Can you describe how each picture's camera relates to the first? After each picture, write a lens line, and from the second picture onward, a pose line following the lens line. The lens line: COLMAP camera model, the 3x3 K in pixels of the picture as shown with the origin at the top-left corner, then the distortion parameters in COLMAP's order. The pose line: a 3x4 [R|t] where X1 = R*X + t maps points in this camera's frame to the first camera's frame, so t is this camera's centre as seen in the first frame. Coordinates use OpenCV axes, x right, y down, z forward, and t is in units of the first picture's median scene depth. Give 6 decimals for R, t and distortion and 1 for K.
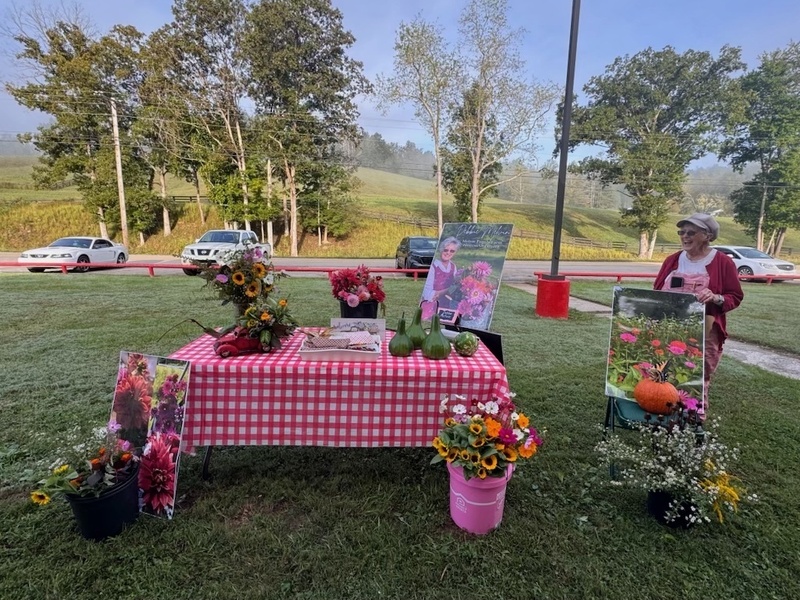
lens RADIAL K [[373.0, 0, 400.0], [0, 373.0, 300.0], [0, 0, 1]] dist [-0.002111, -0.001000]
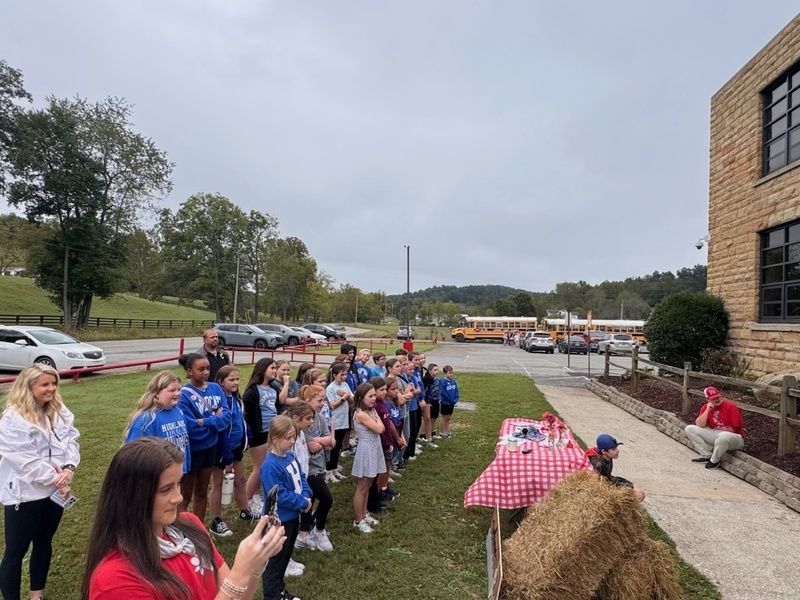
lens RADIAL K [[468.4, 0, 400.0], [0, 468.4, 300.0], [0, 0, 1]] dist [0.002486, 0.001912]
pose [[0.191969, 0.034503, 0.980794, 0.074387], [0.130503, 0.989609, -0.060356, -0.020167], [-0.972685, 0.139583, 0.185471, 0.069300]]
